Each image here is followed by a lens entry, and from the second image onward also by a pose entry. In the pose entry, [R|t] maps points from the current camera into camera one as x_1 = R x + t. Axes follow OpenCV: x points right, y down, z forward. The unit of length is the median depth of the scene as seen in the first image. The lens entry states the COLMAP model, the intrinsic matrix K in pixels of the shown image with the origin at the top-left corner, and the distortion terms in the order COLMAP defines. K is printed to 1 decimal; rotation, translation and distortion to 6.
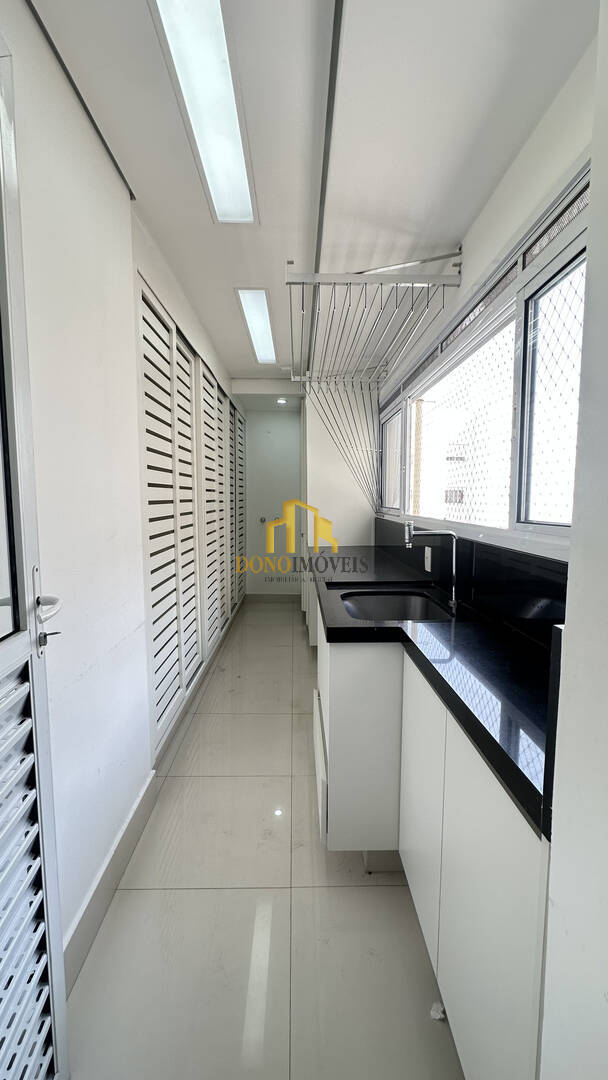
lens RADIAL K [[430.4, 0, 303.2], [0, 430.4, 539.4], [0, 0, 1]] dist [-0.005951, 0.001205]
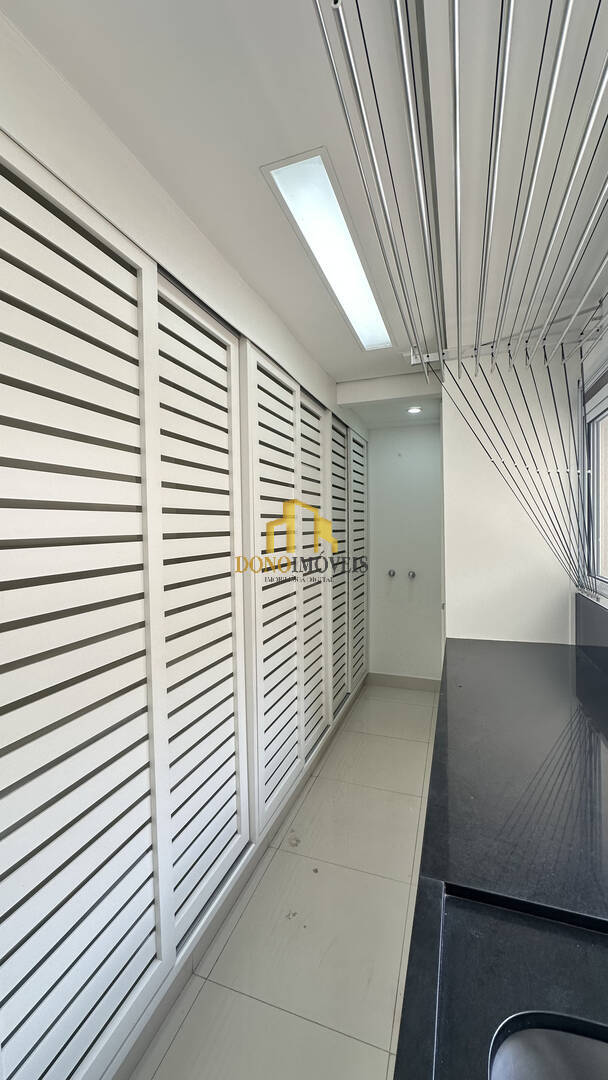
lens RADIAL K [[430.4, 0, 304.3], [0, 430.4, 533.5], [0, 0, 1]] dist [-0.005951, 0.001205]
pose [[0.936768, -0.005553, -0.349906, 0.038278], [-0.021080, 0.997163, -0.072261, -0.085497], [0.349315, 0.075068, 0.933994, 0.391860]]
